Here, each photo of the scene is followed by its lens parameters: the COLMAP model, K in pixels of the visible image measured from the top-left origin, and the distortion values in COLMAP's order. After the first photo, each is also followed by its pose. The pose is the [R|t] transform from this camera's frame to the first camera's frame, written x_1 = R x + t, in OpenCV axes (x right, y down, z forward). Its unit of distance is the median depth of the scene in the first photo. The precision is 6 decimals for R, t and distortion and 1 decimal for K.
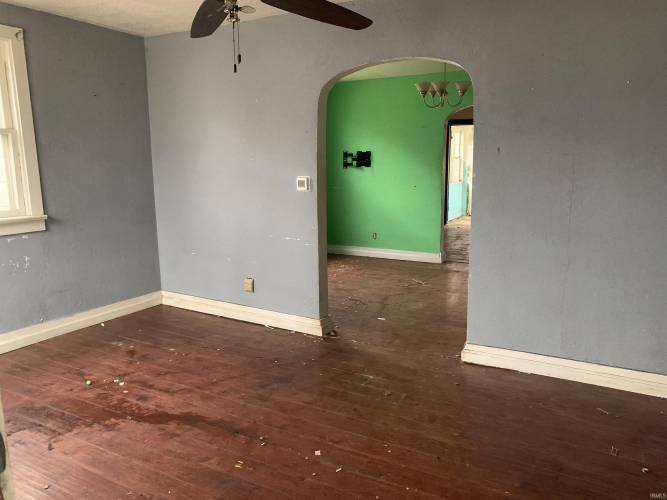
lens RADIAL K [[498.6, 0, 333.5], [0, 498.6, 250.0], [0, 0, 1]] dist [0.002133, -0.000973]
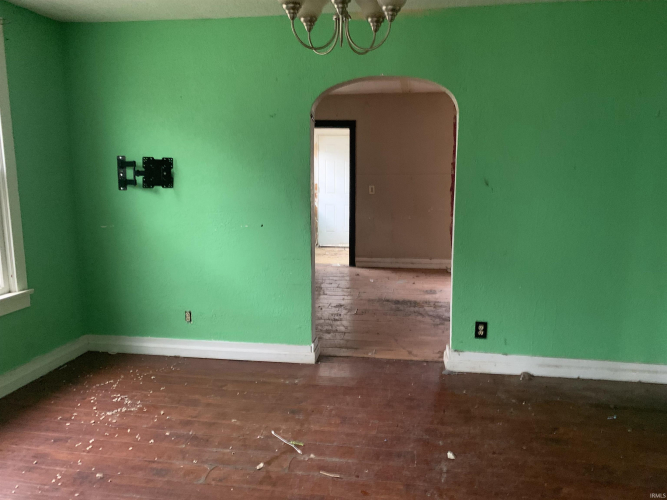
lens RADIAL K [[498.6, 0, 333.5], [0, 498.6, 250.0], [0, 0, 1]] dist [0.002133, -0.000973]
pose [[0.940126, -0.041079, 0.338343, 0.052086], [0.049788, 0.998613, -0.017098, -0.083152], [-0.337171, 0.032920, 0.940868, 0.449071]]
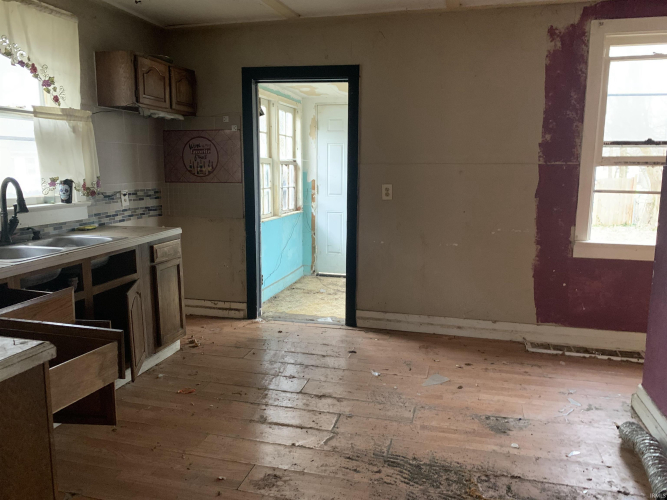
lens RADIAL K [[498.6, 0, 333.5], [0, 498.6, 250.0], [0, 0, 1]] dist [0.002133, -0.000973]
pose [[0.968160, -0.021279, 0.249427, 0.274897], [0.027367, 0.999406, -0.020964, -0.143862], [-0.248832, 0.027123, 0.968167, 0.847826]]
